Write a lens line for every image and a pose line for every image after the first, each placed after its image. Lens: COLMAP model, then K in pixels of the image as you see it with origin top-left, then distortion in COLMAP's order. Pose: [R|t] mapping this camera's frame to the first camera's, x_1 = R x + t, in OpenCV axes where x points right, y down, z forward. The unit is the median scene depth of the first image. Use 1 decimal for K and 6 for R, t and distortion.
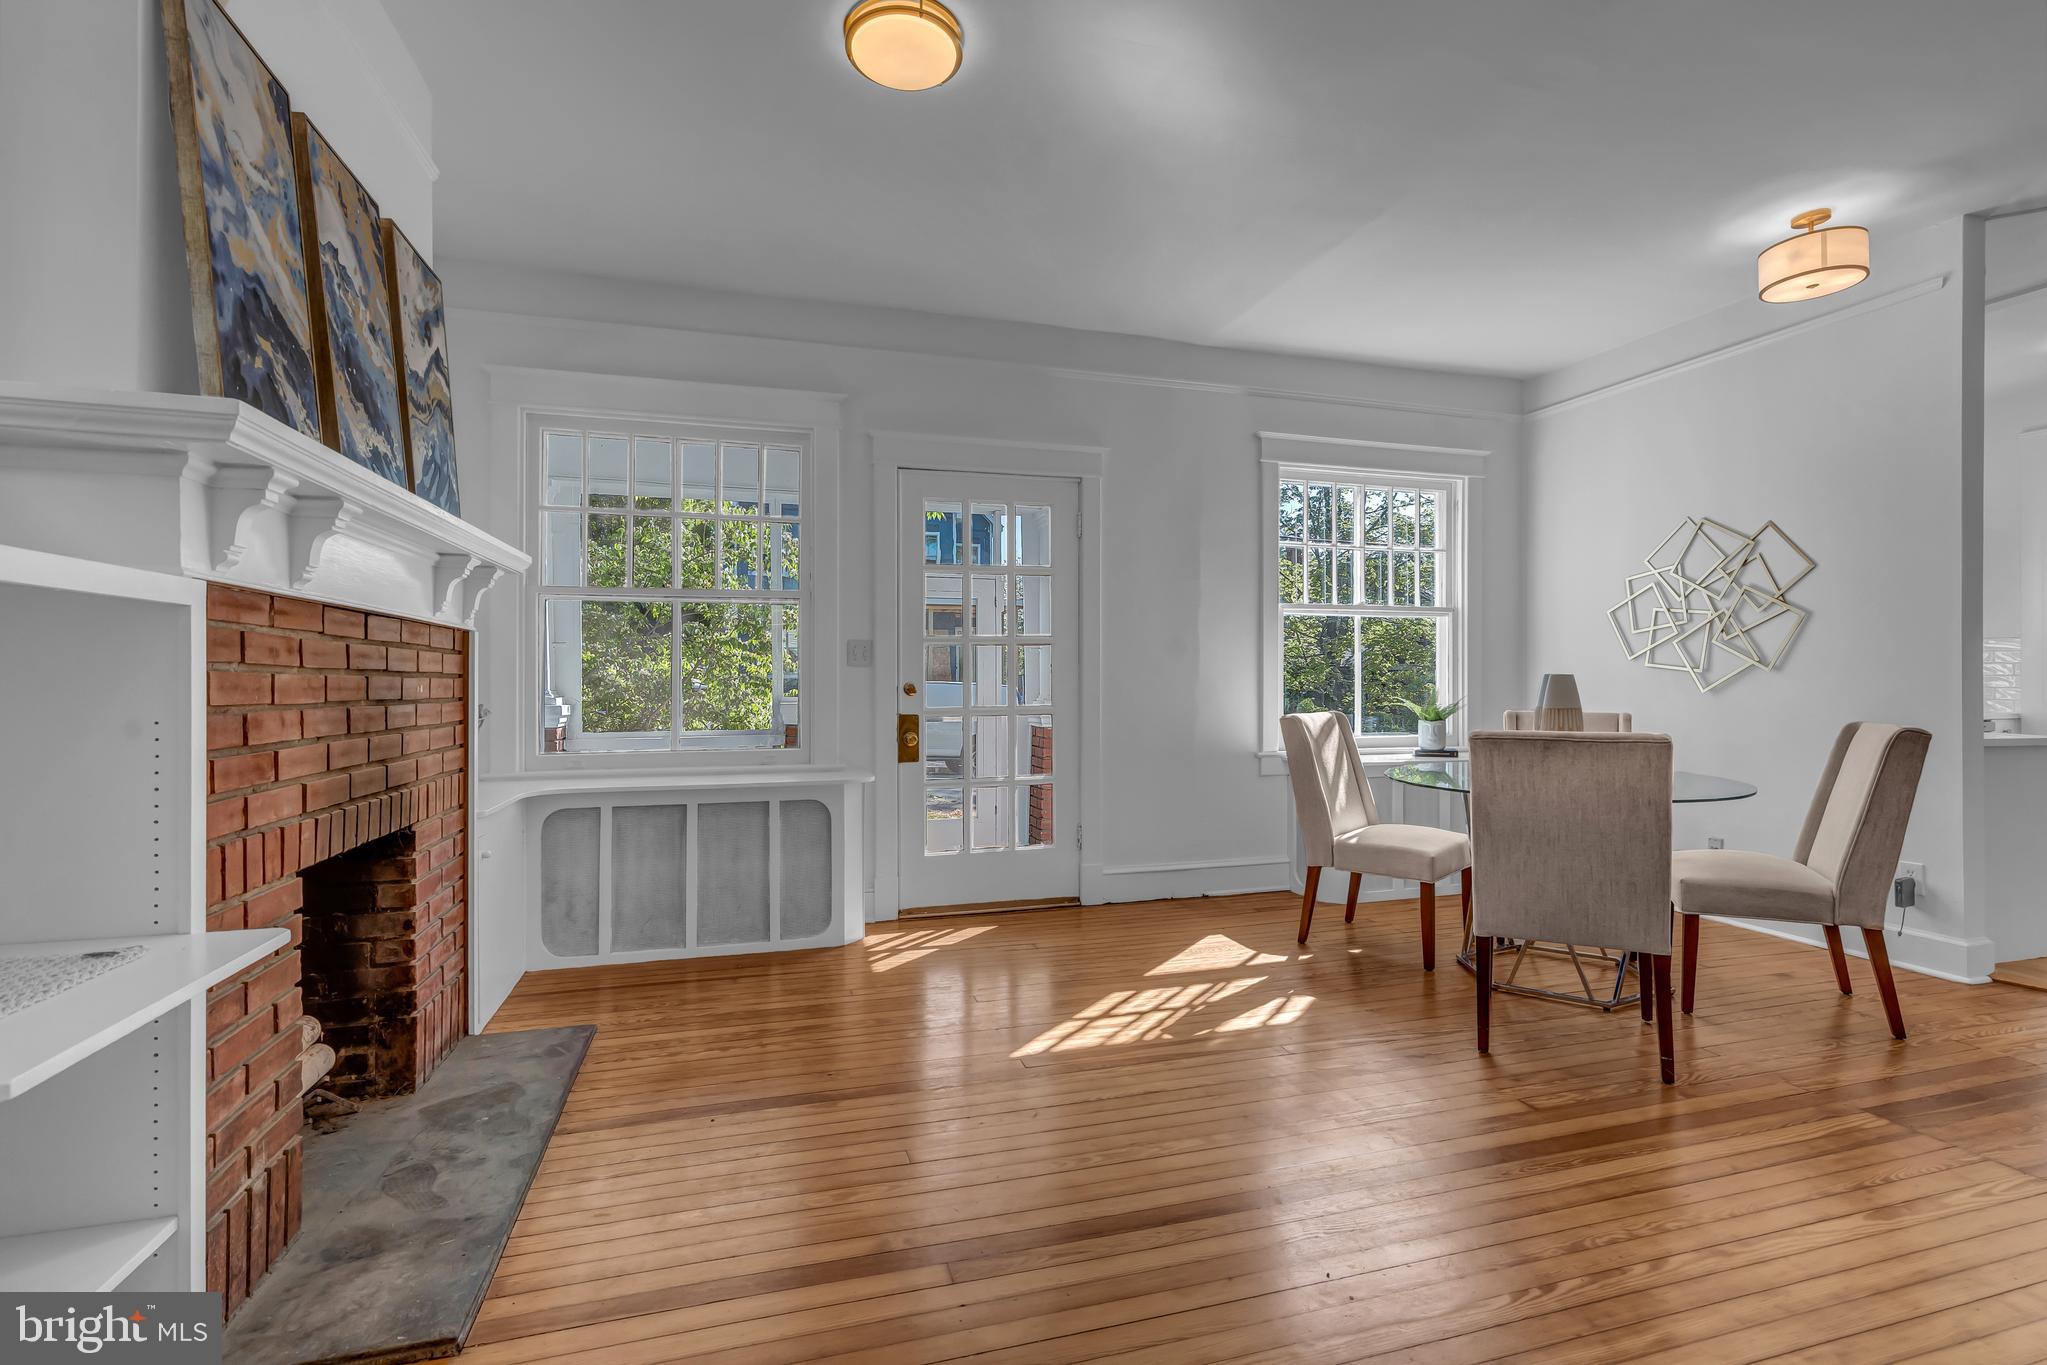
lens RADIAL K [[938.9, 0, 1025.4], [0, 938.9, 684.2], [0, 0, 1]] dist [-0.001982, 0.002923]
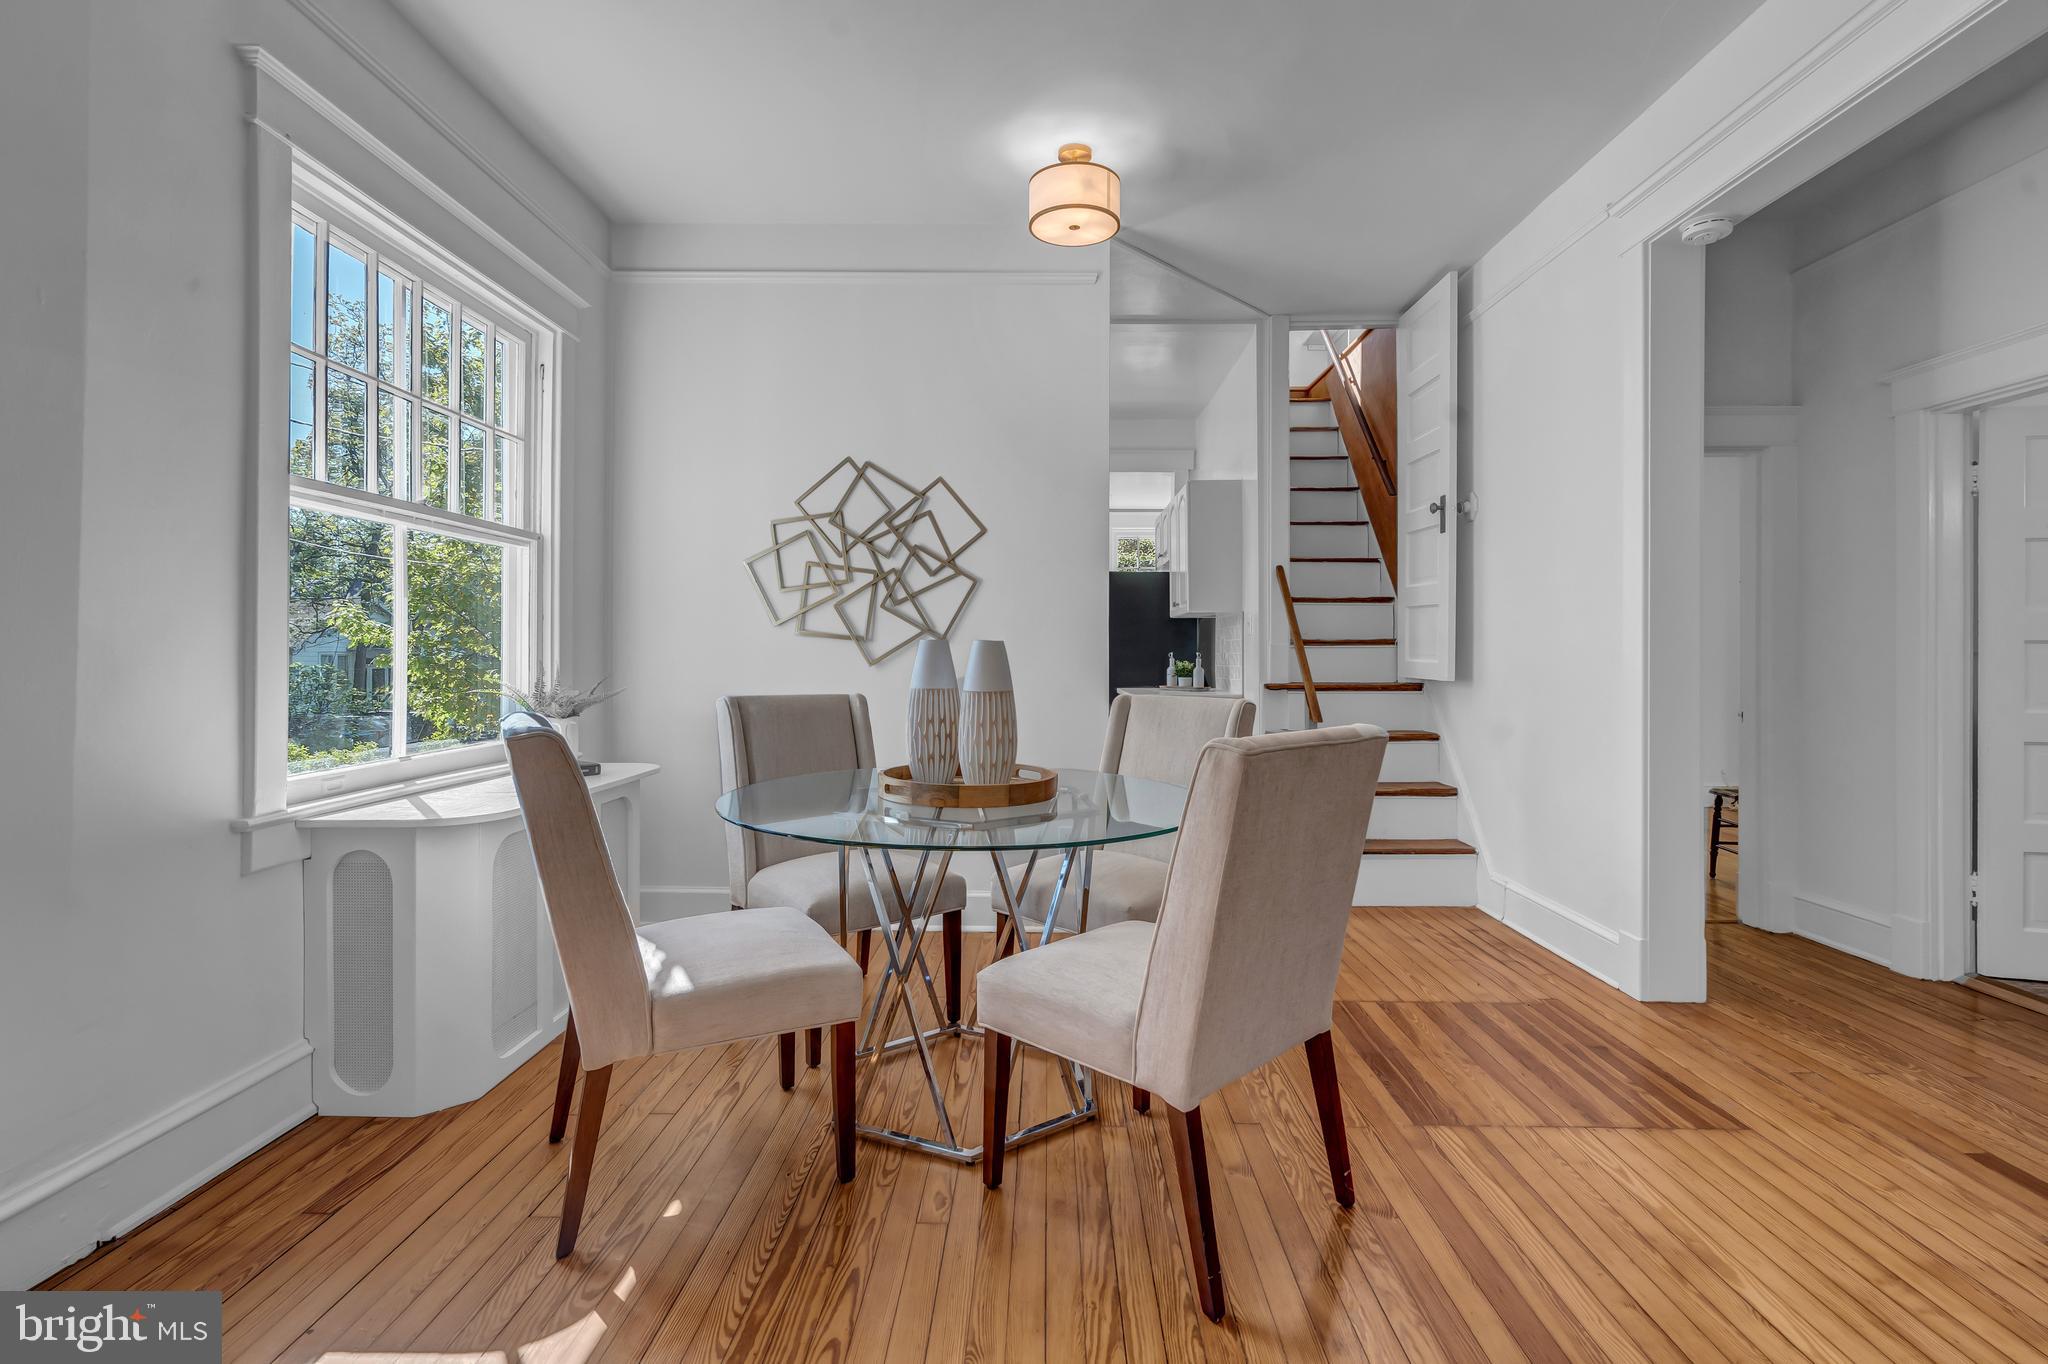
lens RADIAL K [[939.3, 0, 1016.6], [0, 939.3, 663.7], [0, 0, 1]] dist [-0.001982, 0.002923]
pose [[0.316702, -0.006536, 0.948503, -0.050584], [-0.003278, 0.999963, 0.007986, 0.000579], [-0.948520, -0.005639, 0.316668, 0.614034]]
